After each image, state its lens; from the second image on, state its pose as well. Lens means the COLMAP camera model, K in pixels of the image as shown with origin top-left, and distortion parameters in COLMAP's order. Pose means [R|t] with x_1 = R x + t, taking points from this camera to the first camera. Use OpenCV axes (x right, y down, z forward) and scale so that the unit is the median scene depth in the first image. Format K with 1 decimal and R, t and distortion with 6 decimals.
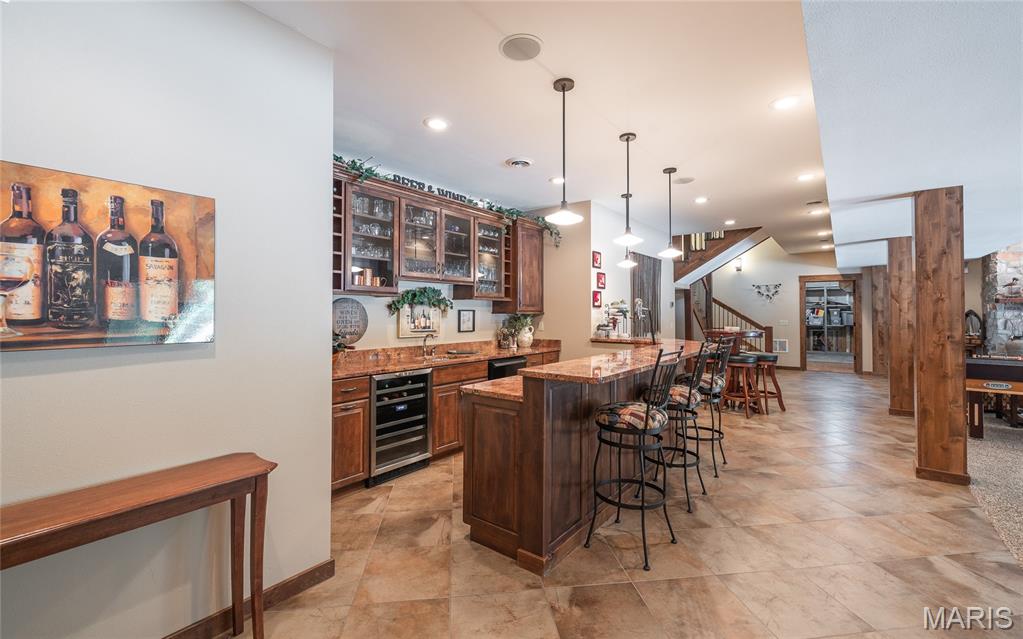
lens RADIAL K [[435.9, 0, 517.6], [0, 435.9, 310.3], [0, 0, 1]] dist [0.001753, 0.000314]
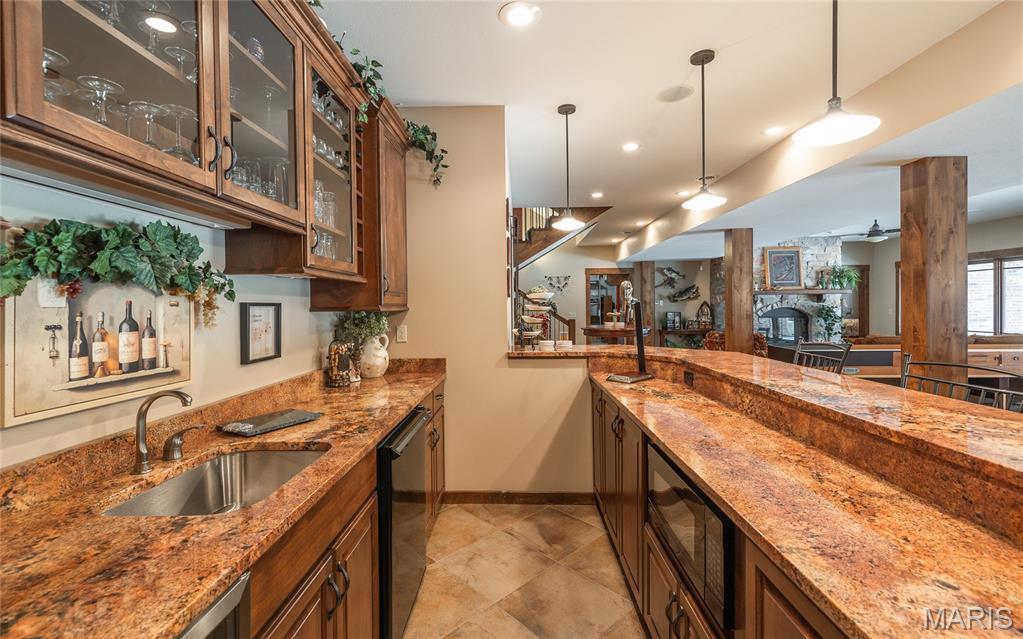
lens RADIAL K [[435.9, 0, 518.3], [0, 435.9, 310.1], [0, 0, 1]] dist [0.001753, 0.000314]
pose [[0.808724, -0.016529, 0.587956, -0.170196], [0.008706, 0.999832, 0.016133, 0.001100], [-0.588124, -0.007929, 0.808732, 0.598737]]
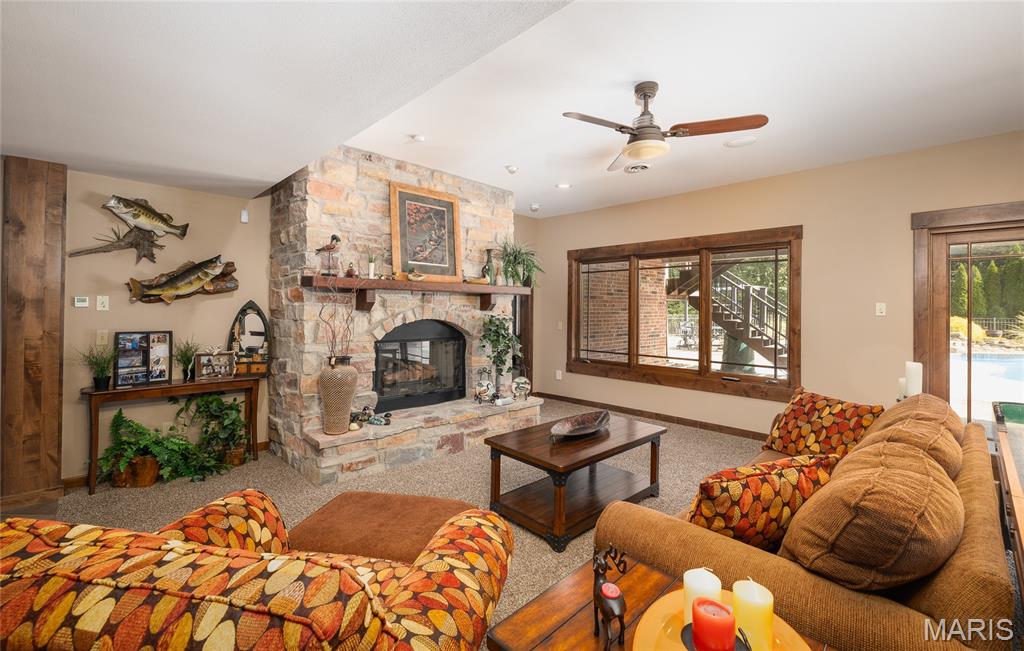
lens RADIAL K [[440.2, 0, 512.2], [0, 440.2, 307.0], [0, 0, 1]] dist [-0.002489, -0.000209]
pose [[0.151411, -0.000707, 0.988471, 1.121083], [-0.018300, 0.999826, 0.003518, -0.002088], [-0.988301, -0.018621, 0.151372, 1.191153]]
